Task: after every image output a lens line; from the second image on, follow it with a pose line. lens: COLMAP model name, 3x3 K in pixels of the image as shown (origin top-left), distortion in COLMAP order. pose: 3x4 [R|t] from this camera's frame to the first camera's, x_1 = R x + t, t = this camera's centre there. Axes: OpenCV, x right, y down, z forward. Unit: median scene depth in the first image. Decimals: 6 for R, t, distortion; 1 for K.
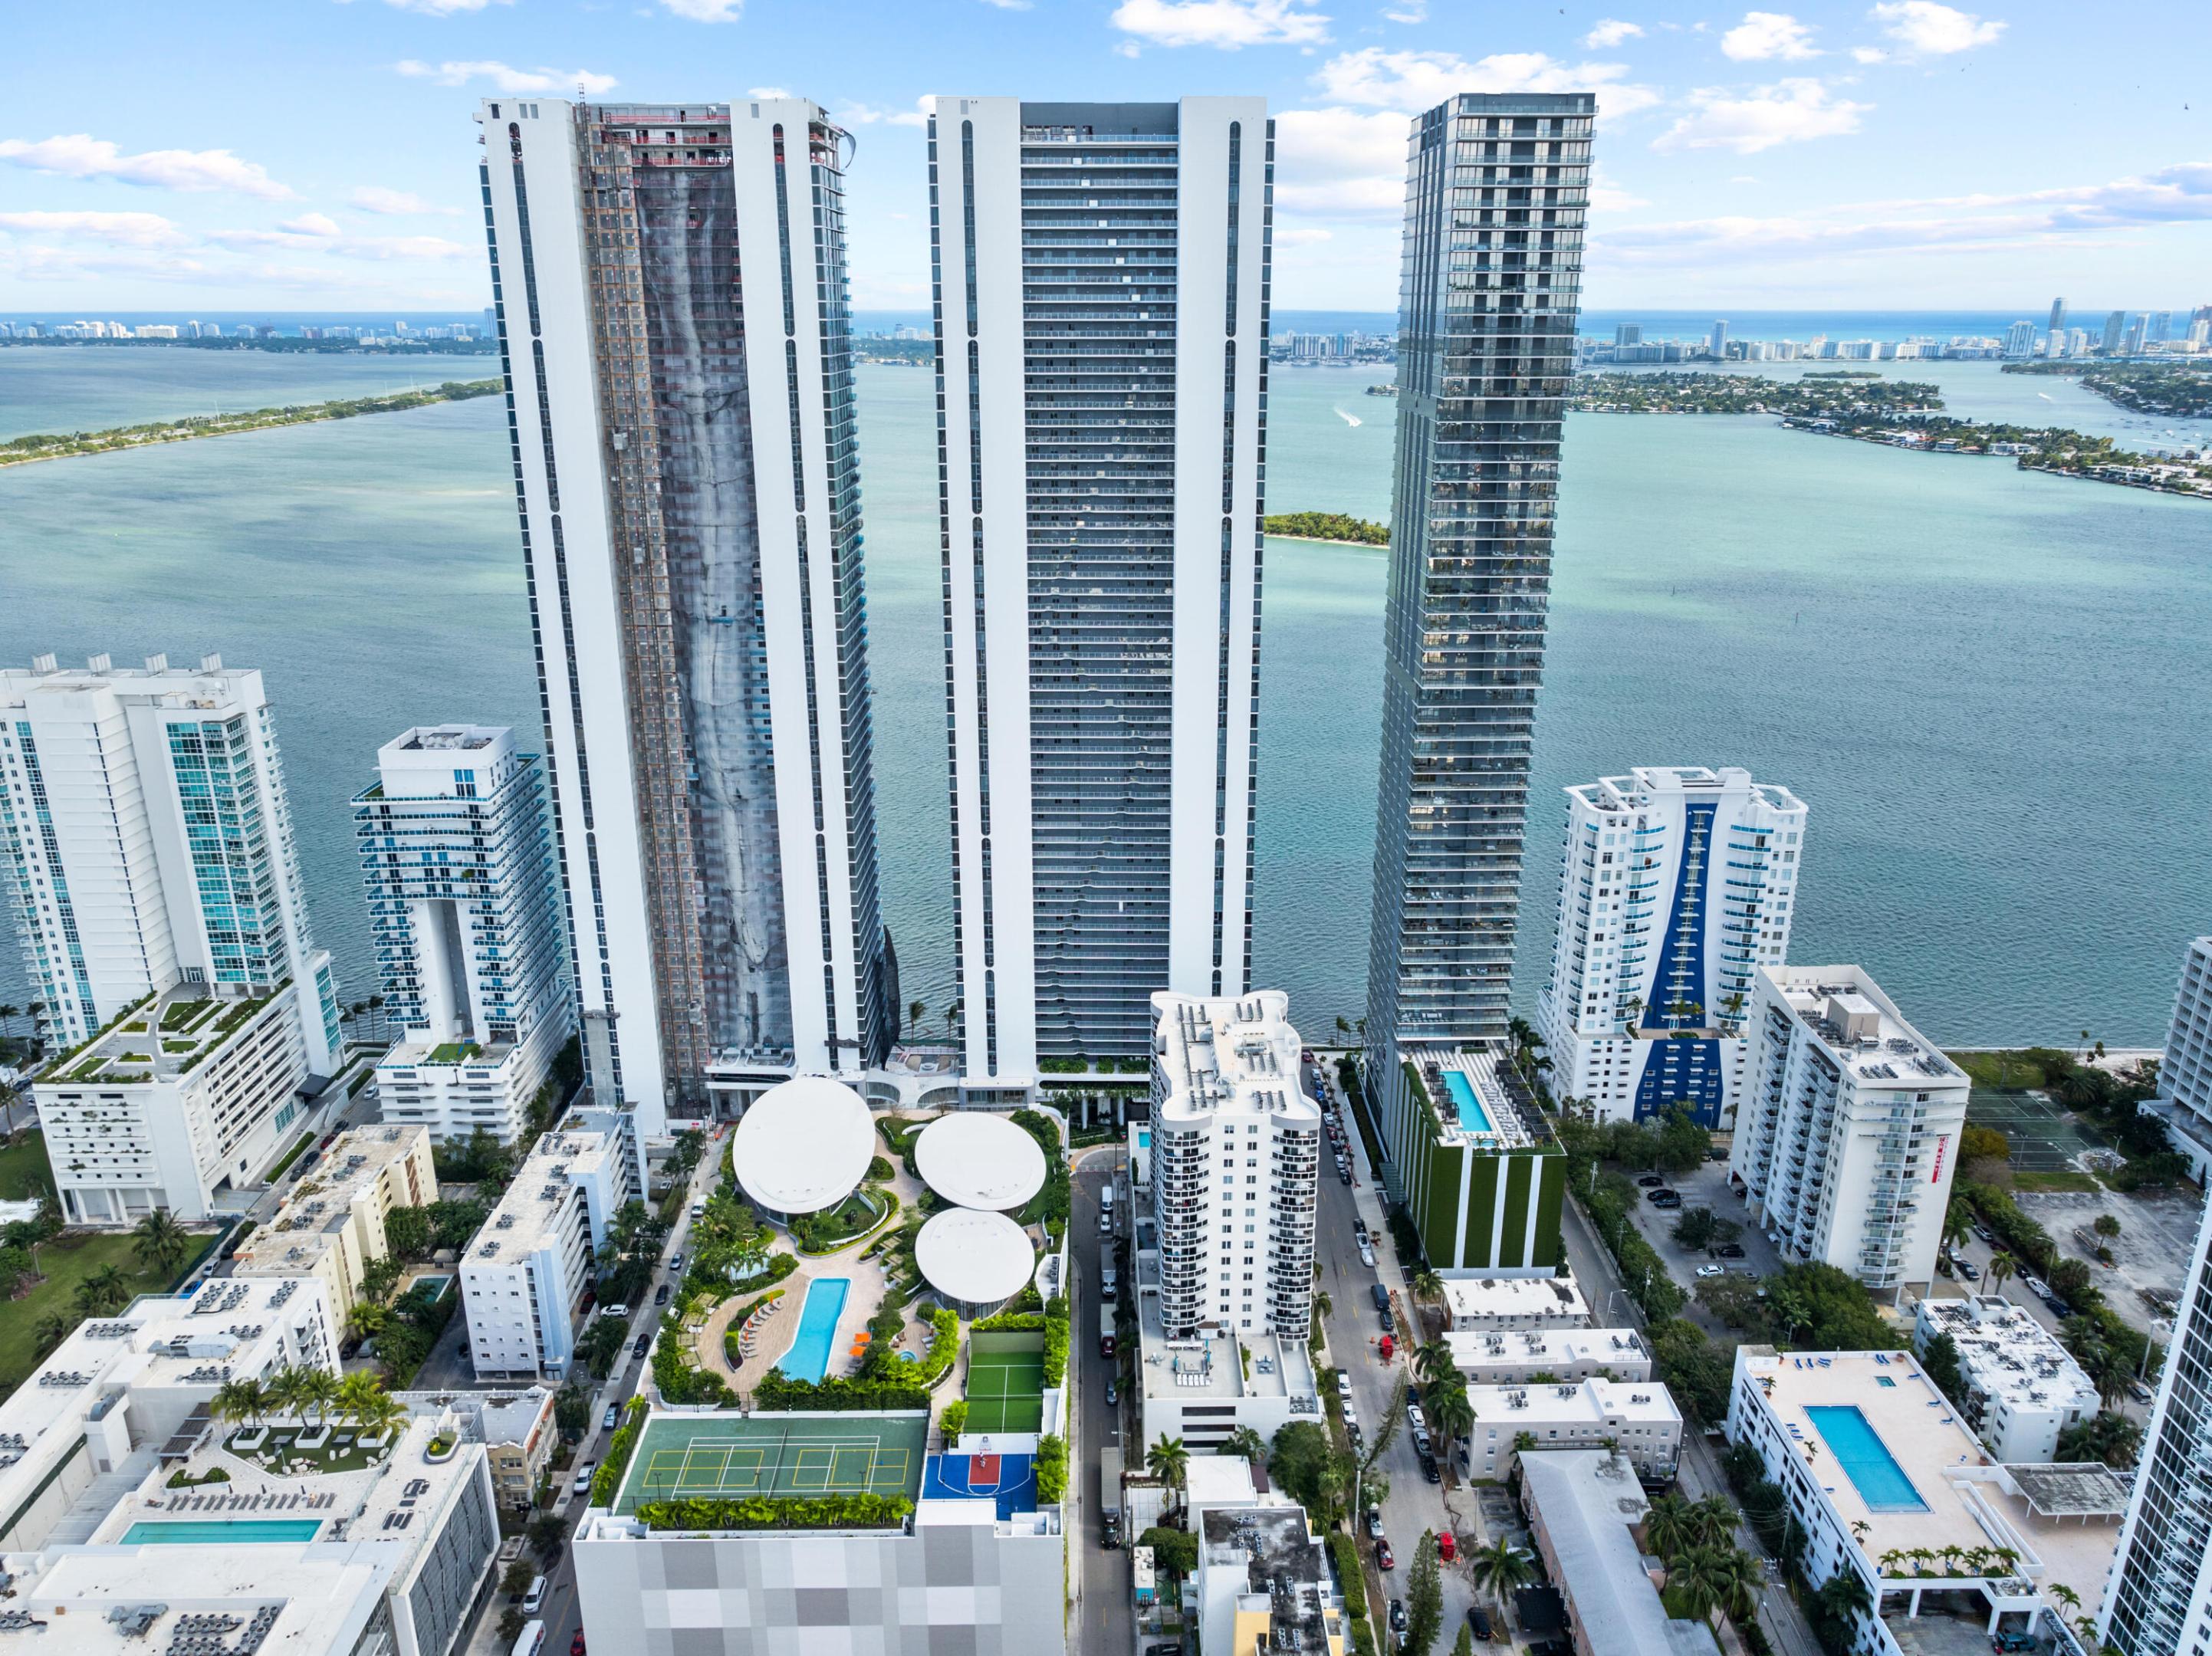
lens RADIAL K [[1512.2, 0, 1106.0], [0, 1512.2, 828.0], [0, 0, 1]] dist [-0.037883, -0.004813]
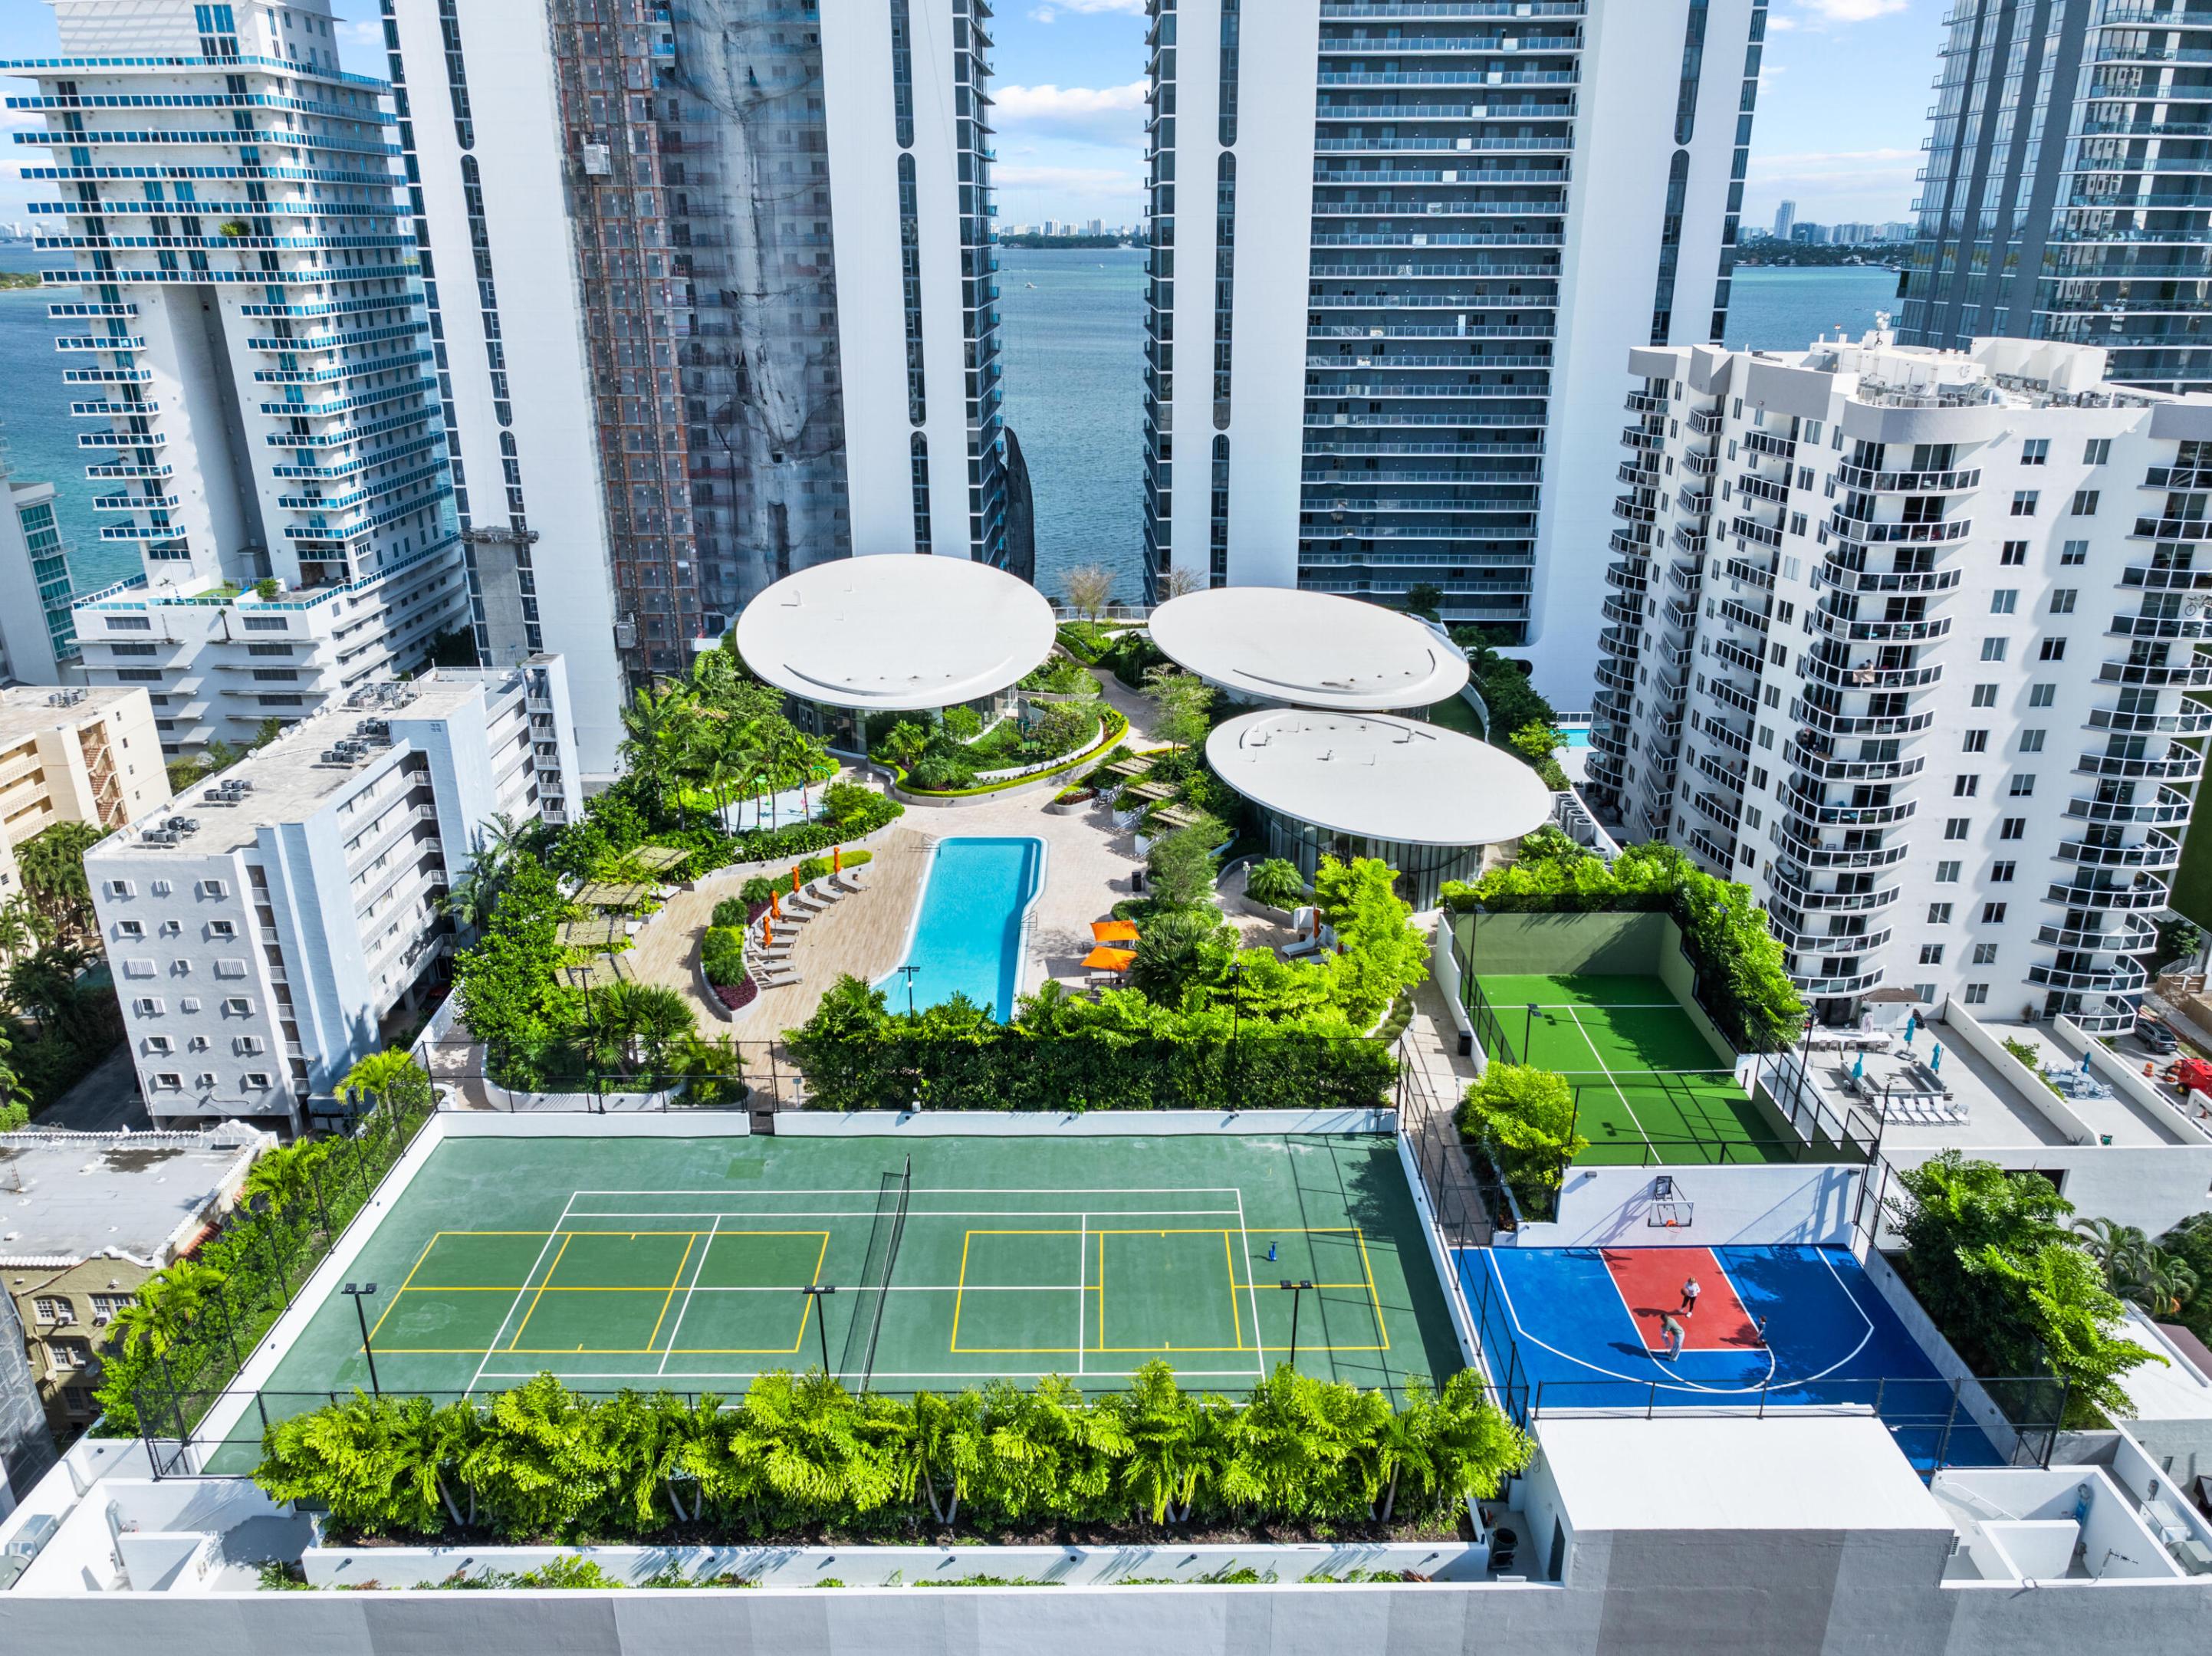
lens RADIAL K [[1534.3, 0, 1106.0], [0, 1534.3, 828.0], [0, 0, 1]] dist [-0.051255, 0.035927]
pose [[0.999842, 0.001649, -0.017718, -0.113657], [-0.000714, 0.998613, 0.052639, 0.214432], [0.017780, -0.052618, 0.998456, 0.476822]]
